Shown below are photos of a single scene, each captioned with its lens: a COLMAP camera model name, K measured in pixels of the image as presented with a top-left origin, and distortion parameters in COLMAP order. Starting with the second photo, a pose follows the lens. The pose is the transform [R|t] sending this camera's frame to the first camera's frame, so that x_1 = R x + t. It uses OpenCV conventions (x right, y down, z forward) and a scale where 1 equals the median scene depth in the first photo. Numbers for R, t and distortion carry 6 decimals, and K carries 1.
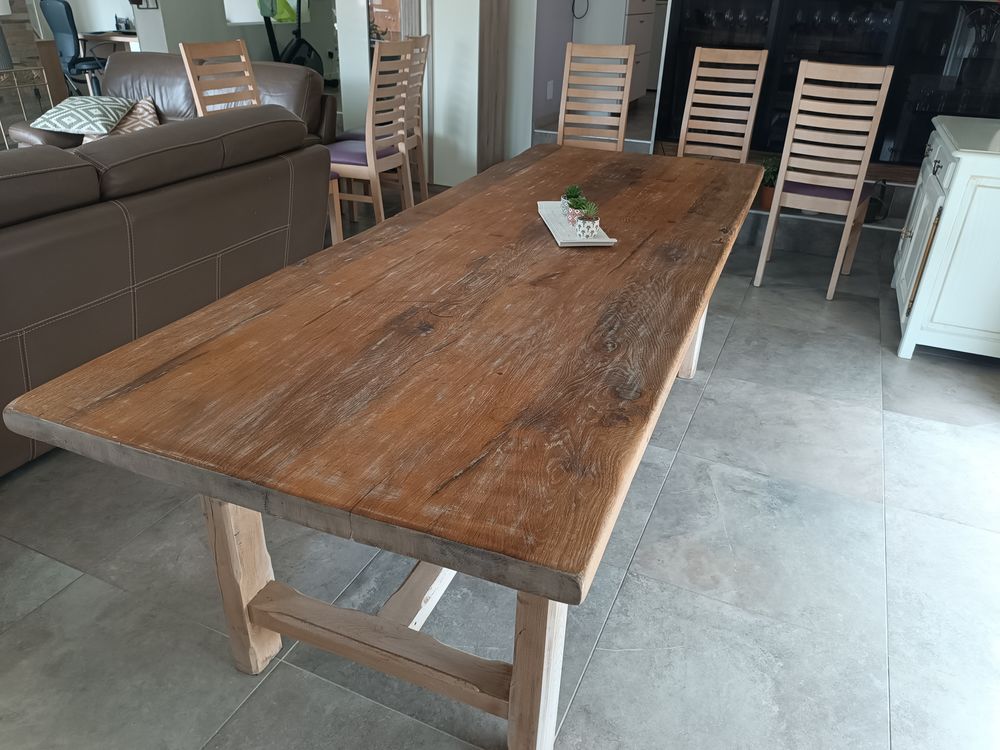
lens RADIAL K [[726.4, 0, 500.0], [0, 726.4, 375.0], [0, 0, 1]] dist [0.002800, -0.005565]
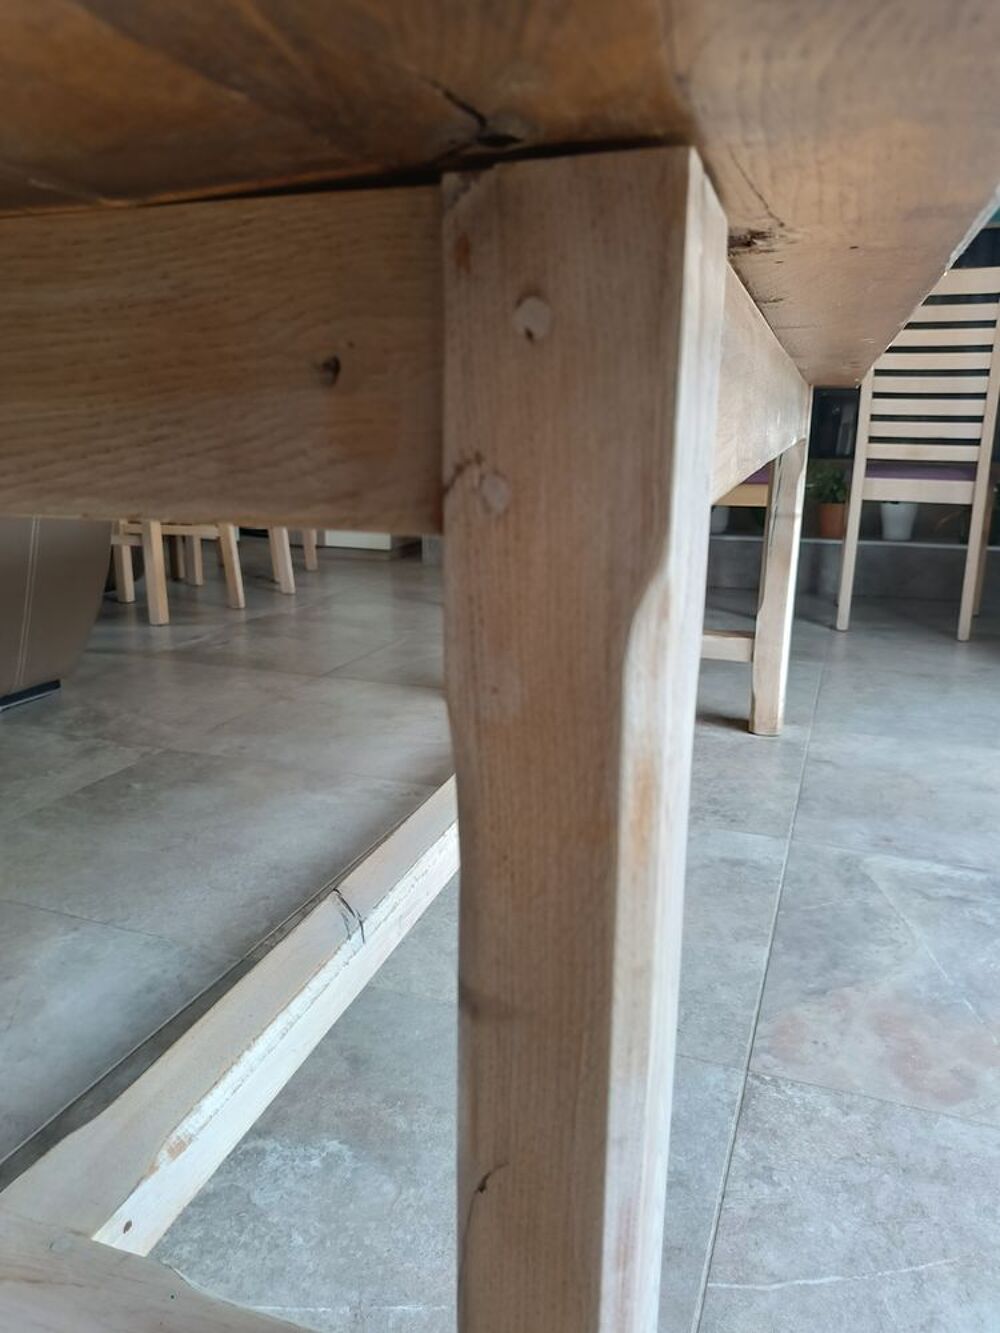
lens RADIAL K [[985.2, 0, 496.1], [0, 985.2, 652.1], [0, 0, 1]] dist [-0.041825, 0.031693]
pose [[0.997312, -0.037698, 0.062827, 0.010148], [0.052081, 0.967877, -0.245971, 0.145809], [-0.051536, 0.248582, 0.967239, 0.364775]]
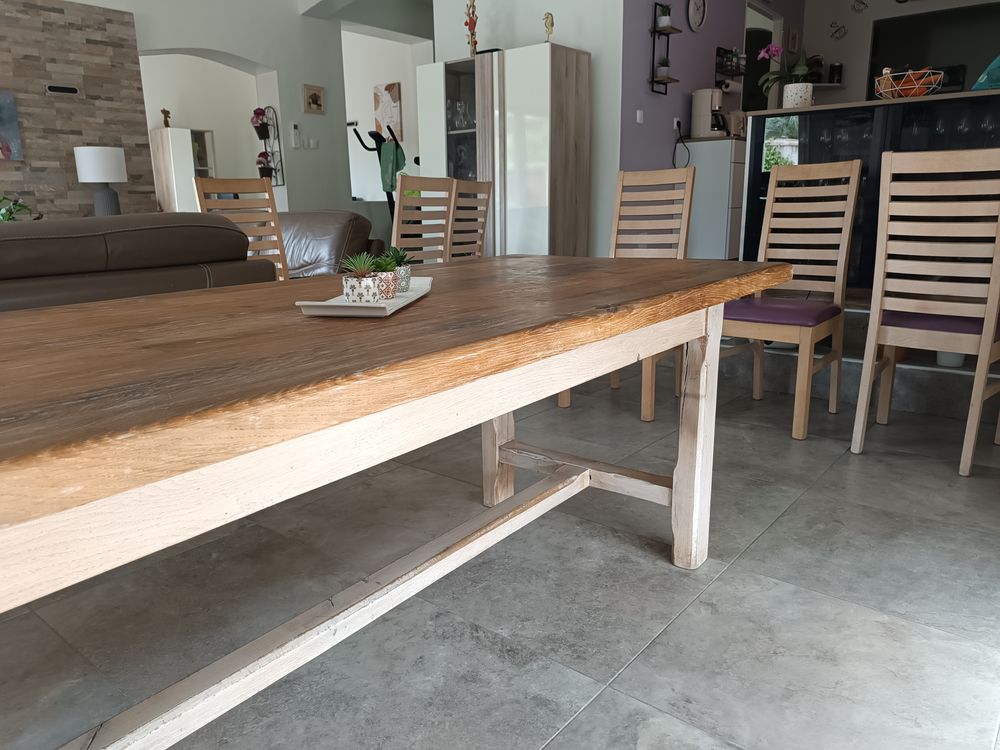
lens RADIAL K [[726.4, 0, 500.0], [0, 726.4, 375.0], [0, 0, 1]] dist [0.002800, -0.005565]
pose [[0.966352, 0.018123, -0.256583, 0.333617], [-0.082203, 0.966964, -0.241296, 0.009741], [0.243734, 0.254269, 0.935917, 0.372618]]
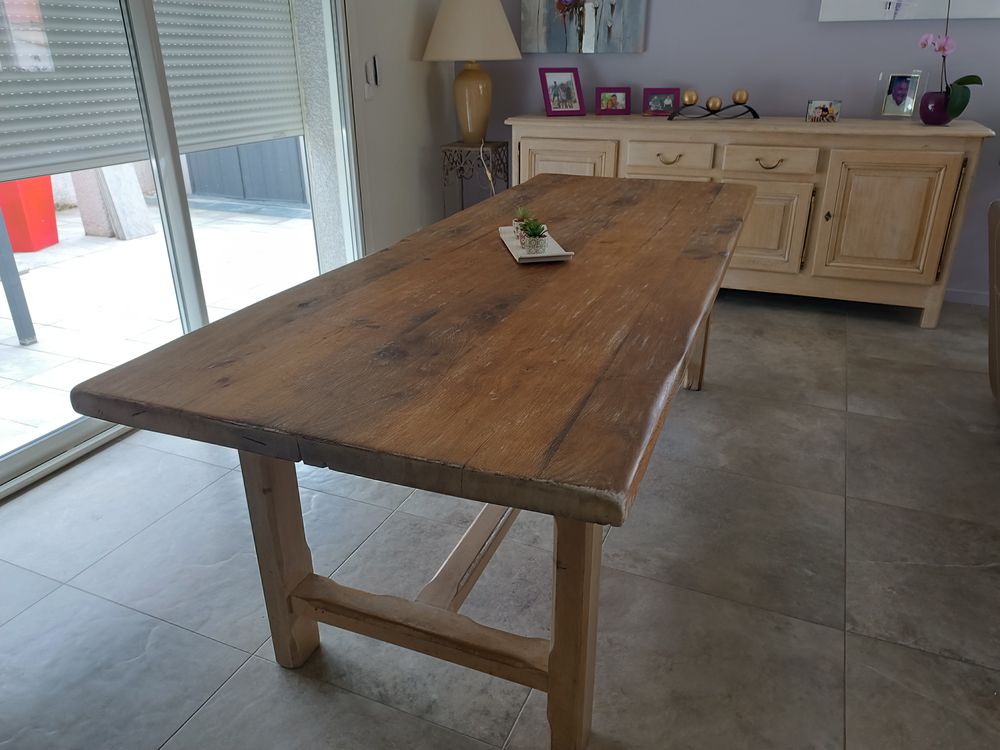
lens RADIAL K [[742.6, 0, 504.4], [0, 742.6, 378.7], [0, 0, 1]] dist [0.003516, -0.002171]
pose [[-0.999534, -0.011606, -0.028237, 0.148240], [-0.029359, 0.619066, 0.784790, -0.781990], [0.008372, 0.785253, -0.619118, 1.550963]]
